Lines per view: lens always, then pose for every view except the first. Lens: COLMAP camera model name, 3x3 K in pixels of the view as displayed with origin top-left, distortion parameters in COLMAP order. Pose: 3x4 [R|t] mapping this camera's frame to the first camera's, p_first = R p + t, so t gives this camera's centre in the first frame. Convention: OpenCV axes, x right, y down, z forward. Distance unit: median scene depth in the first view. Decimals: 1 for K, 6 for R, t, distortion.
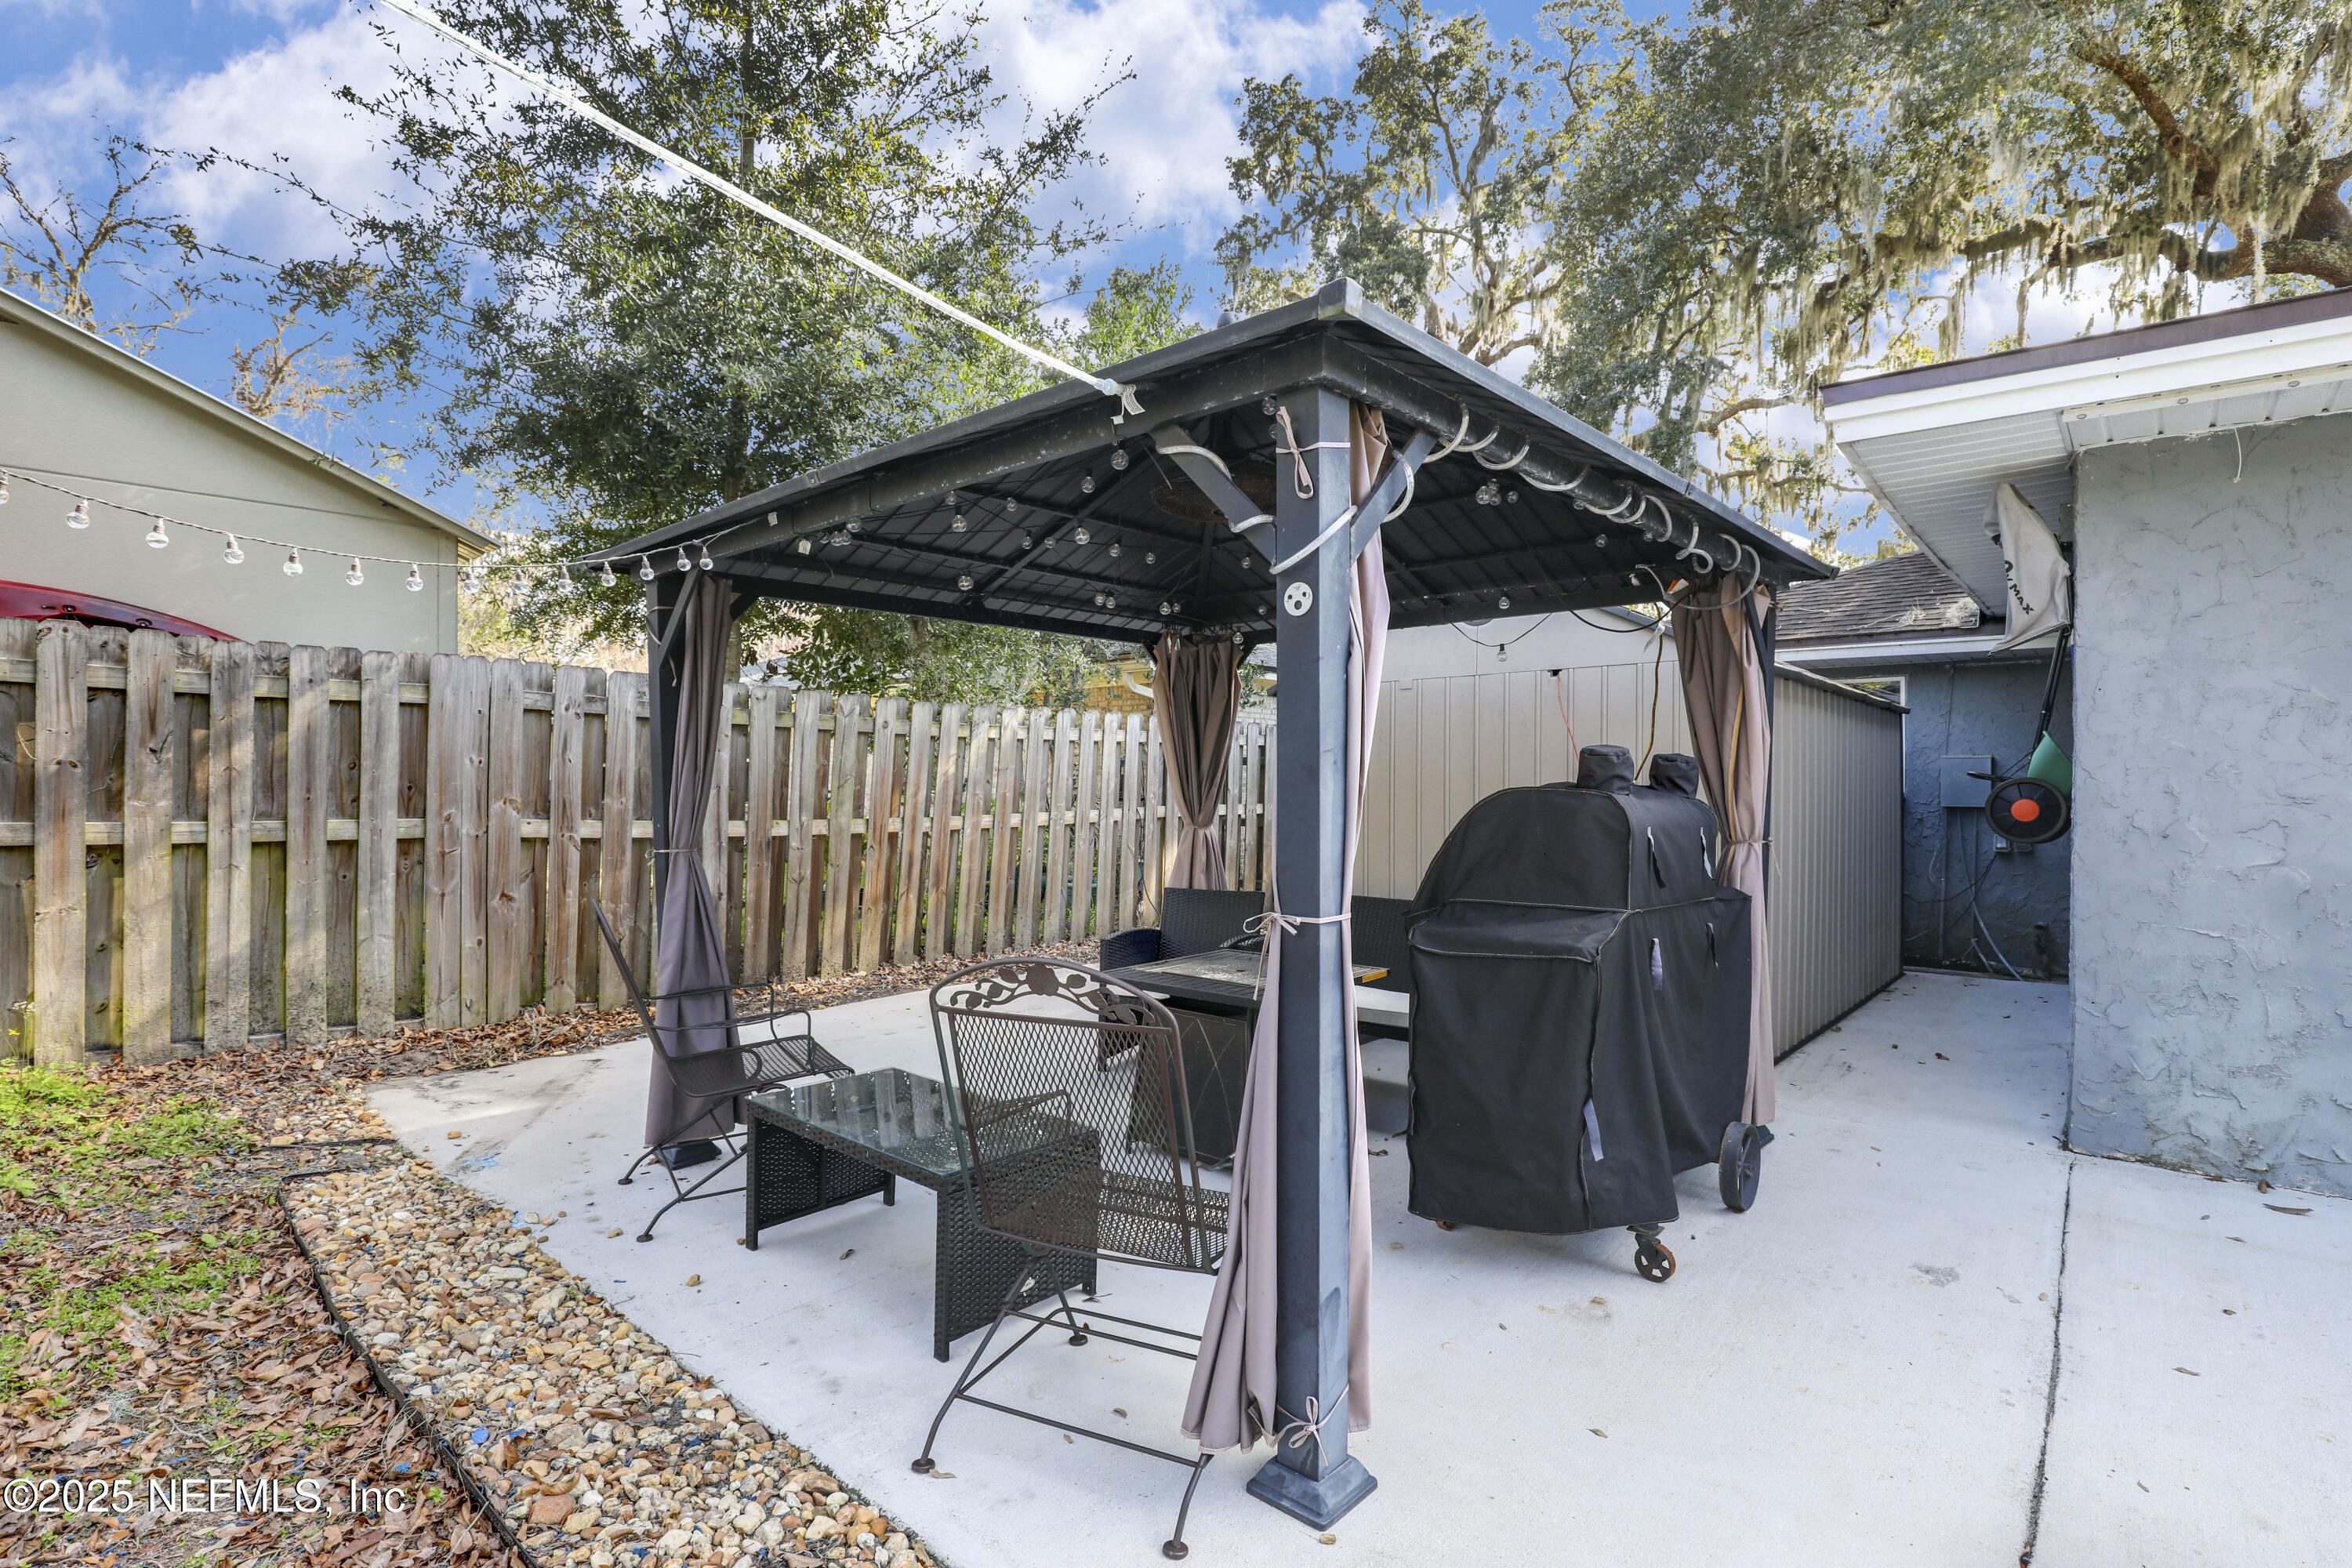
lens RADIAL K [[1093.8, 0, 1159.0], [0, 1093.8, 793.0], [0, 0, 1]] dist [-0.044092, 0.010648]
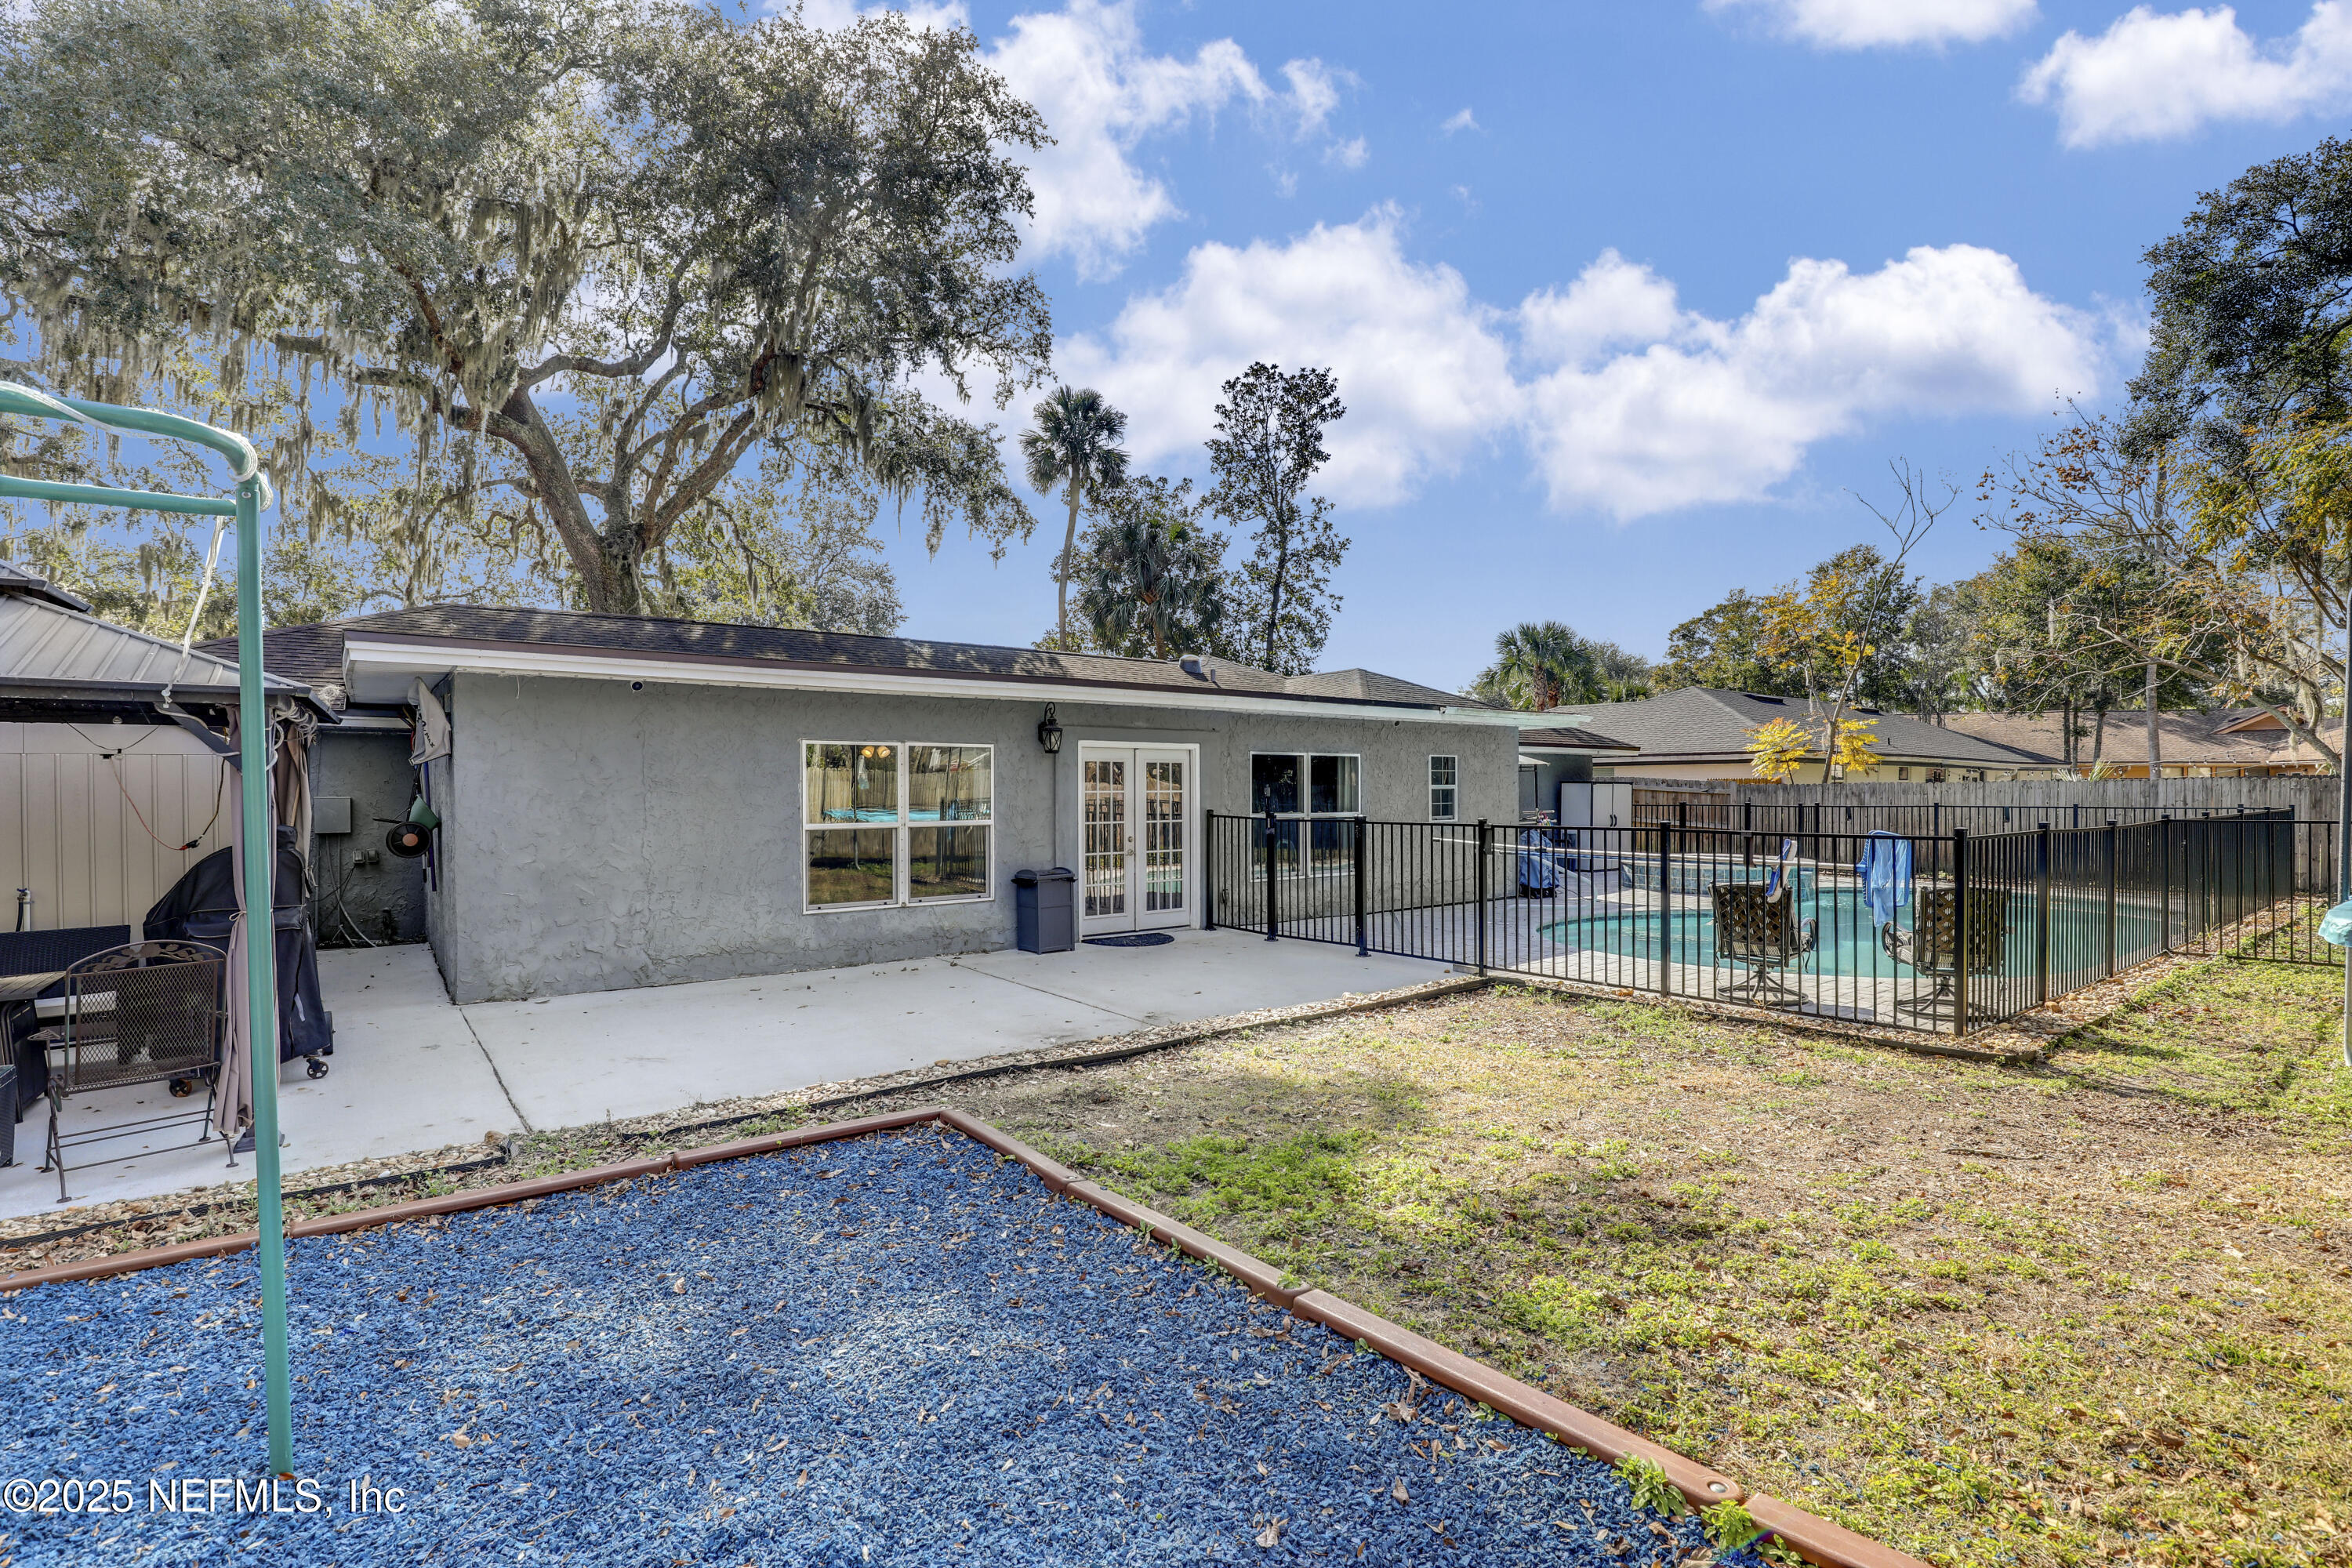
lens RADIAL K [[1090.2, 0, 1221.8], [0, 1090.2, 796.4], [0, 0, 1]] dist [-0.035011, 0.005334]
pose [[0.146427, -0.007315, 0.989194, -0.494268], [0.008928, 0.999942, 0.006073, -0.035671], [-0.989181, 0.007942, 0.146484, -0.396227]]
